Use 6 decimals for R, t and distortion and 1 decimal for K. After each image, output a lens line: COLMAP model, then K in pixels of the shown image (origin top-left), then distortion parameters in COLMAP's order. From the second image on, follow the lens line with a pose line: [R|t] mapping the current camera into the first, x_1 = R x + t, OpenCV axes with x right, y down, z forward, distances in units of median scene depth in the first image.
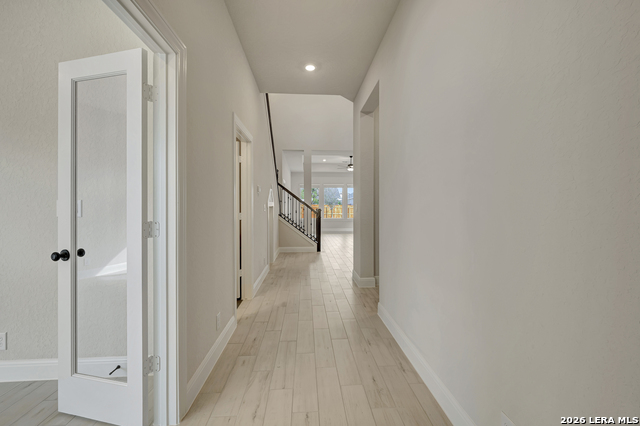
lens RADIAL K [[253.2, 0, 320.2], [0, 253.2, 209.8], [0, 0, 1]] dist [-0.001414, 0.000213]
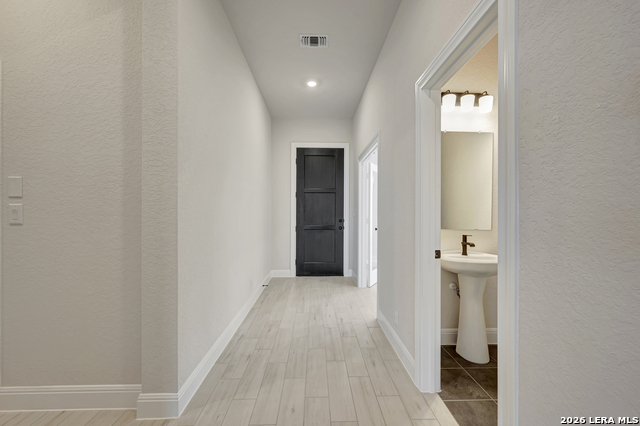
lens RADIAL K [[253.2, 0, 321.9], [0, 253.2, 213.0], [0, 0, 1]] dist [-0.001414, 0.000213]
pose [[-0.999563, -0.008397, 0.028338, -0.105260], [-0.008146, 0.999927, 0.008931, -0.022138], [-0.028411, 0.008696, -0.999558, 2.015146]]
